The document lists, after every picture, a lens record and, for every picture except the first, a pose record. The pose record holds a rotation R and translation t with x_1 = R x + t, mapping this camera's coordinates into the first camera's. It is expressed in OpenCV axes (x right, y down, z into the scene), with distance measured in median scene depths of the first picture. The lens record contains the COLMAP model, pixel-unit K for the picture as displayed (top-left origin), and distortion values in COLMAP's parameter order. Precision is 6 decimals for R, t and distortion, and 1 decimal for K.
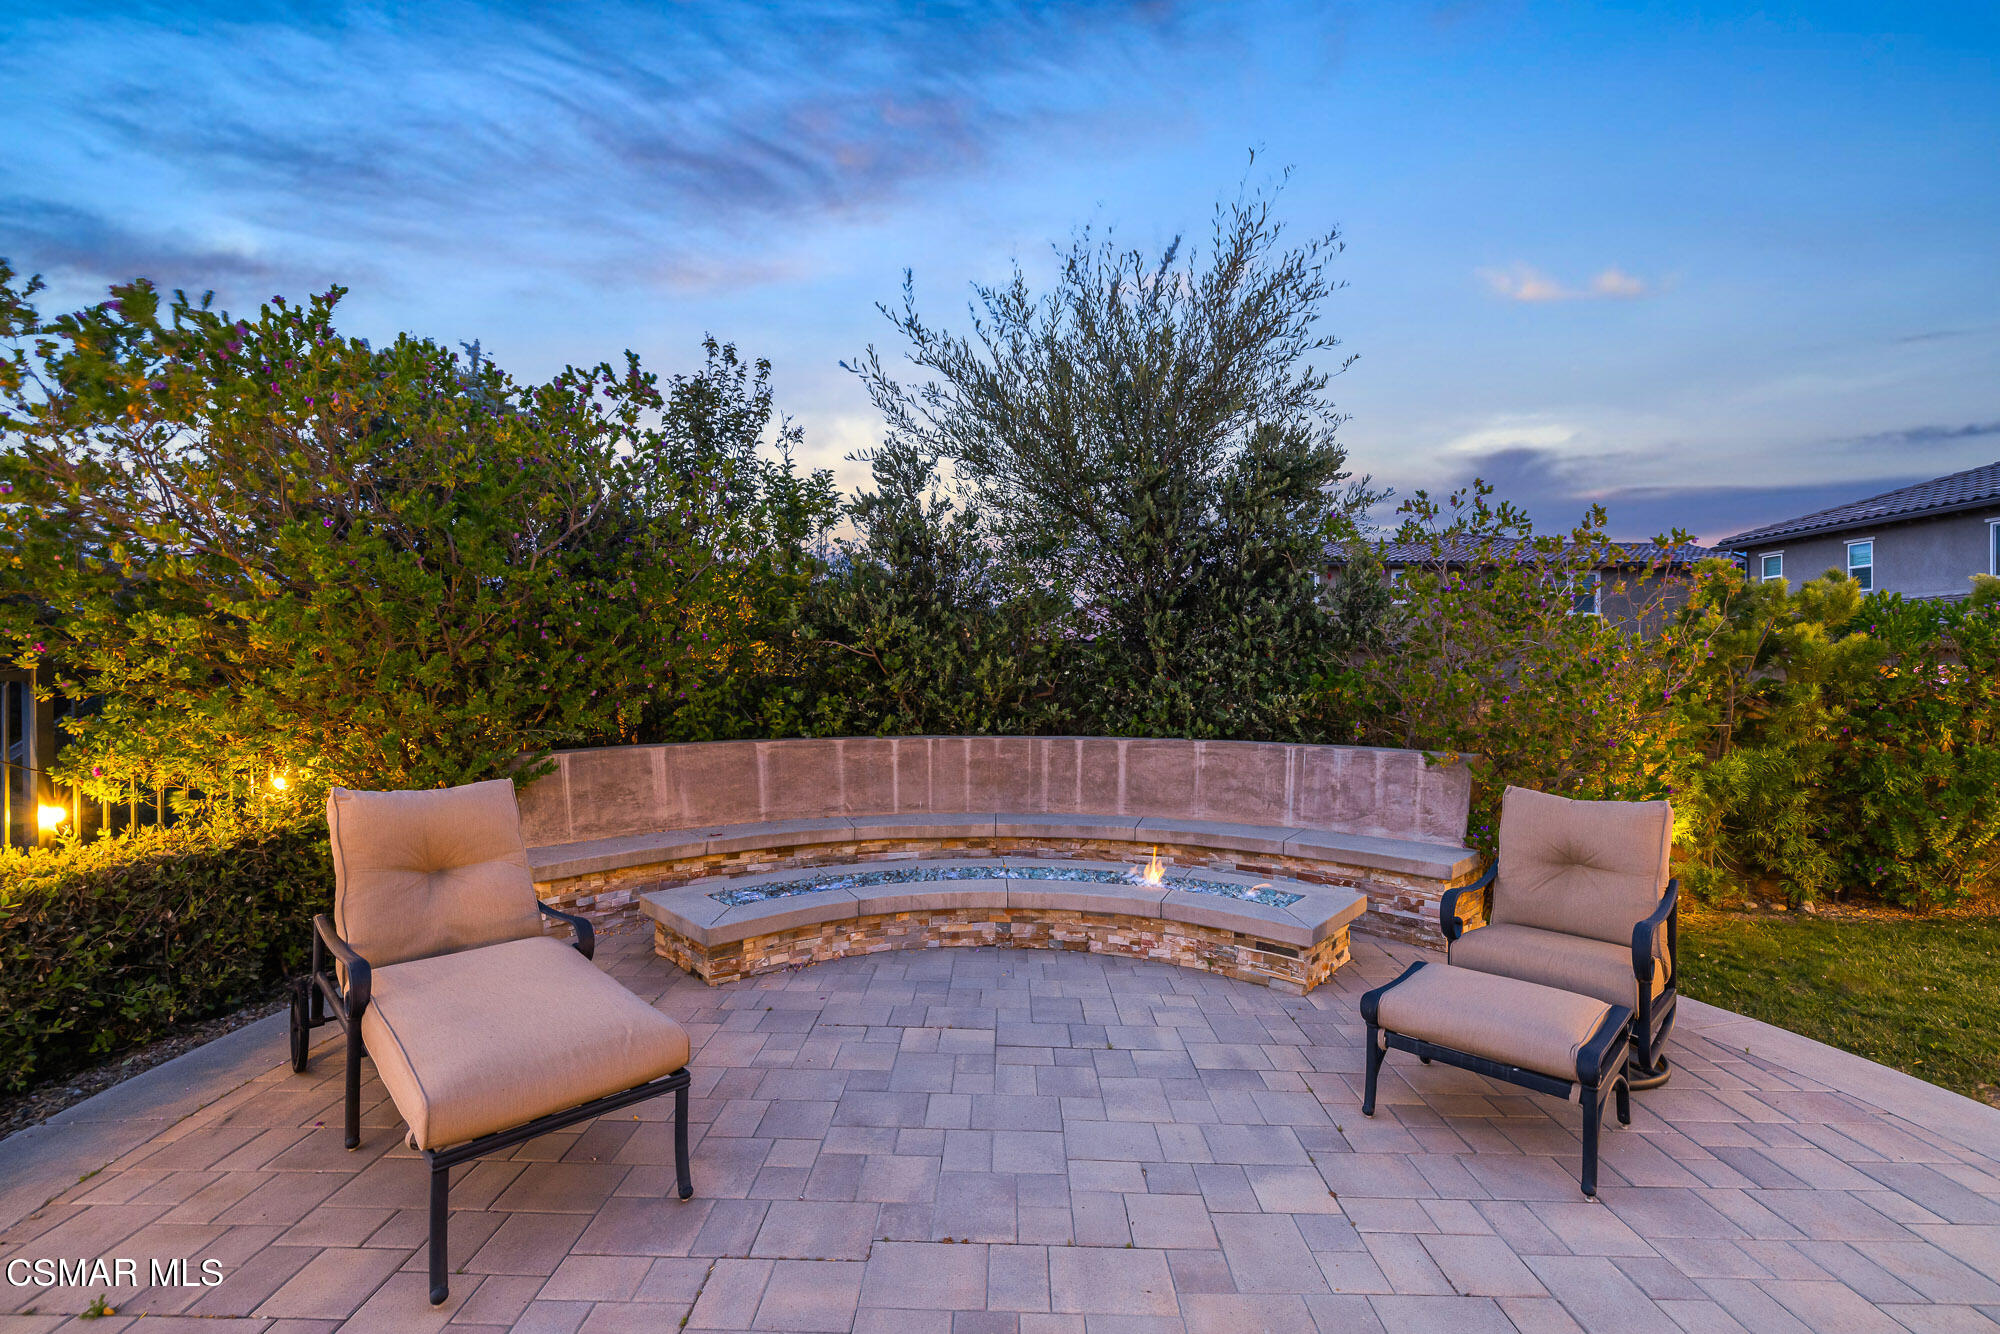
lens RADIAL K [[837.4, 0, 999.7], [0, 837.4, 668.0], [0, 0, 1]] dist [0.000892, -0.000049]
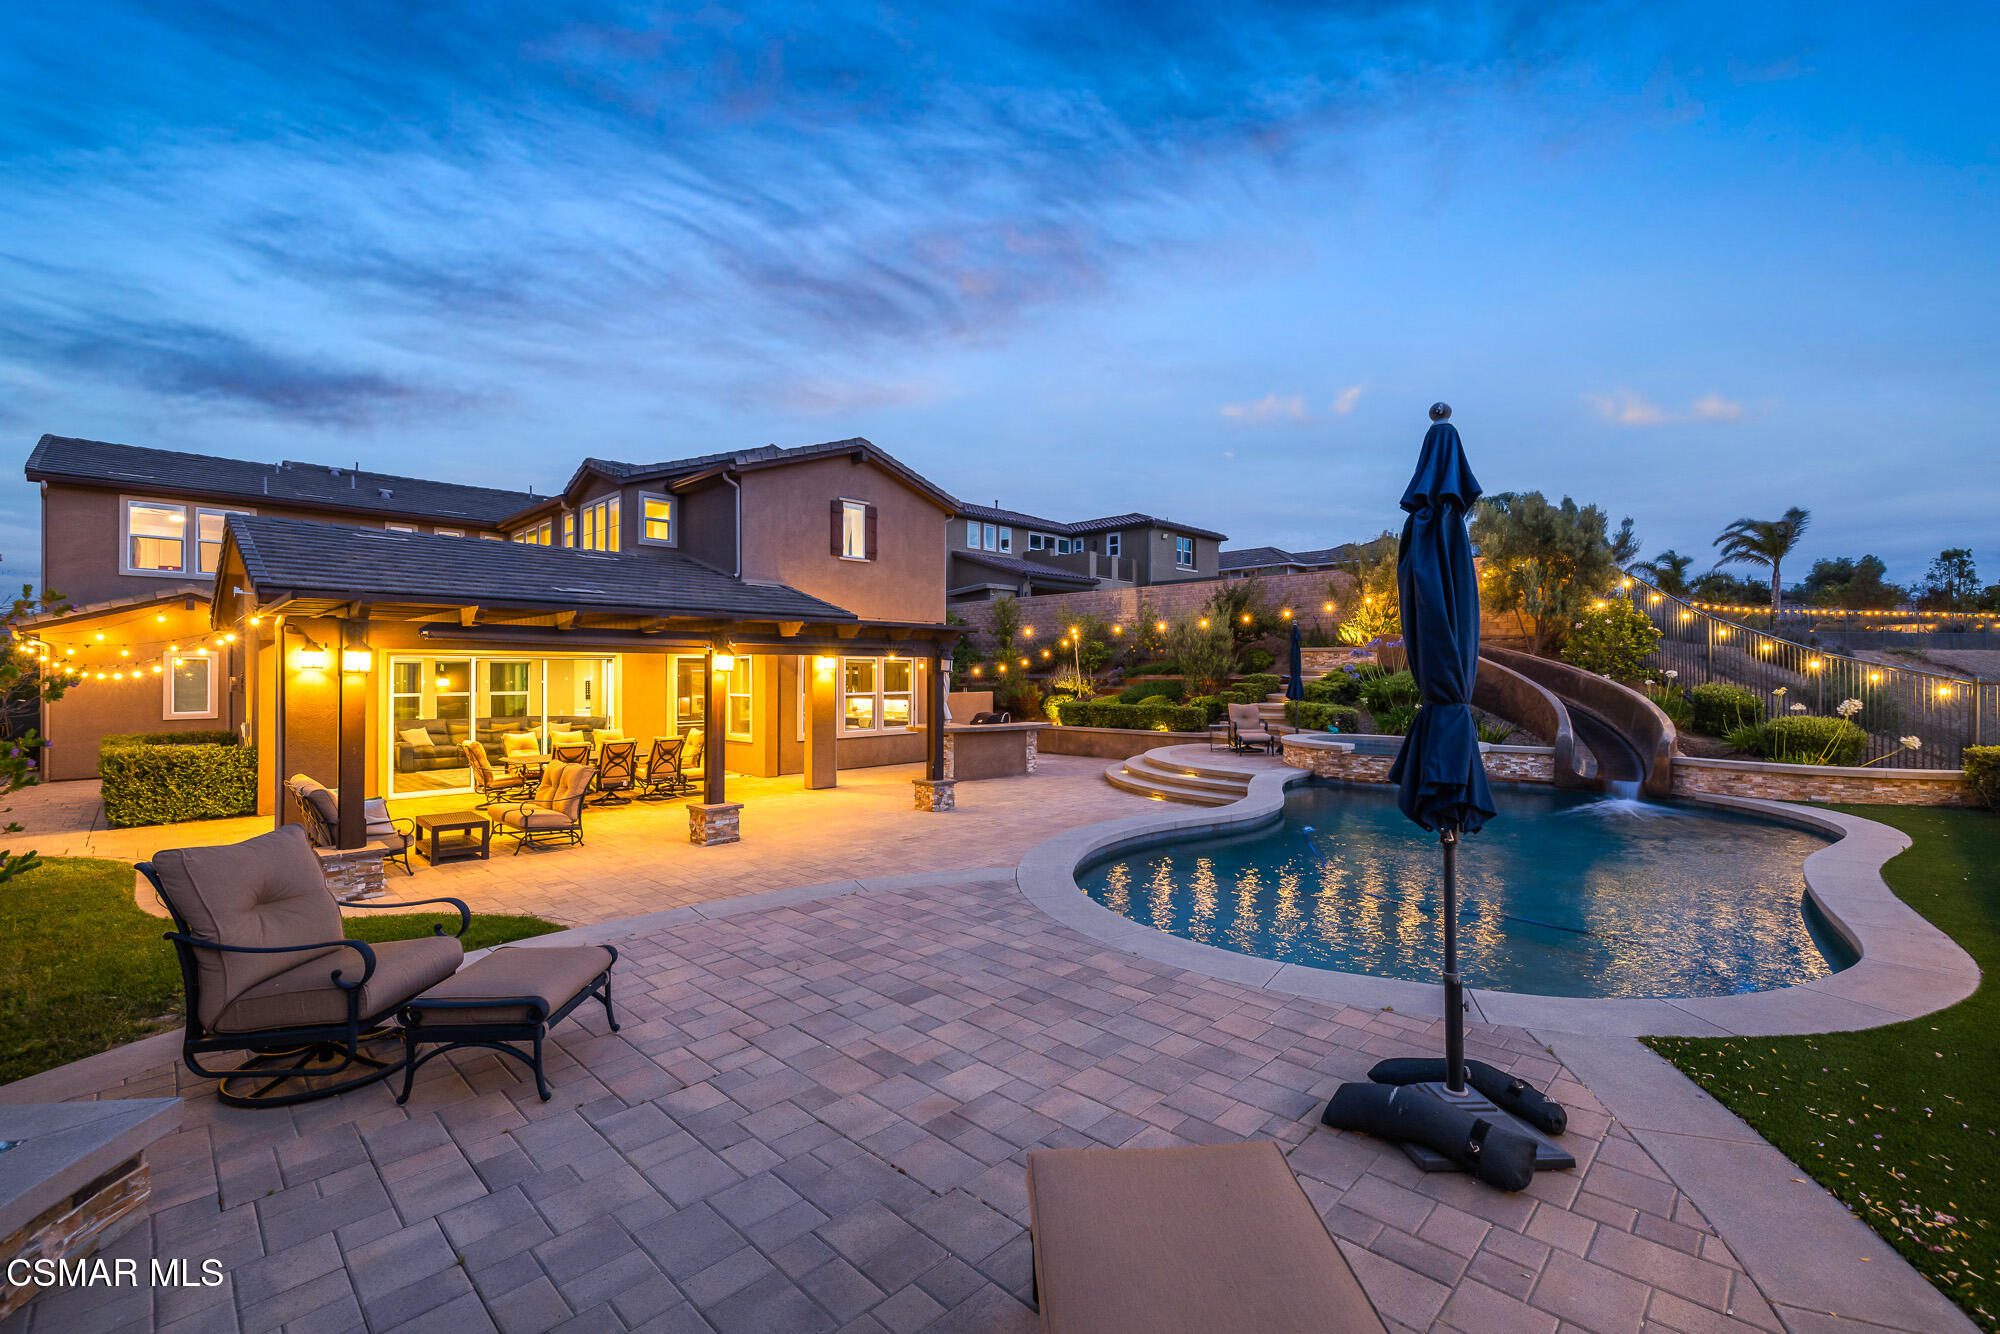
lens RADIAL K [[837.4, 0, 994.7], [0, 837.4, 665.8], [0, 0, 1]] dist [0.000892, -0.000049]
pose [[-0.717386, -0.000067, 0.696676, -0.344545], [-0.005613, 0.999968, -0.005684, -0.029208], [-0.696654, -0.007989, -0.717363, 0.589874]]
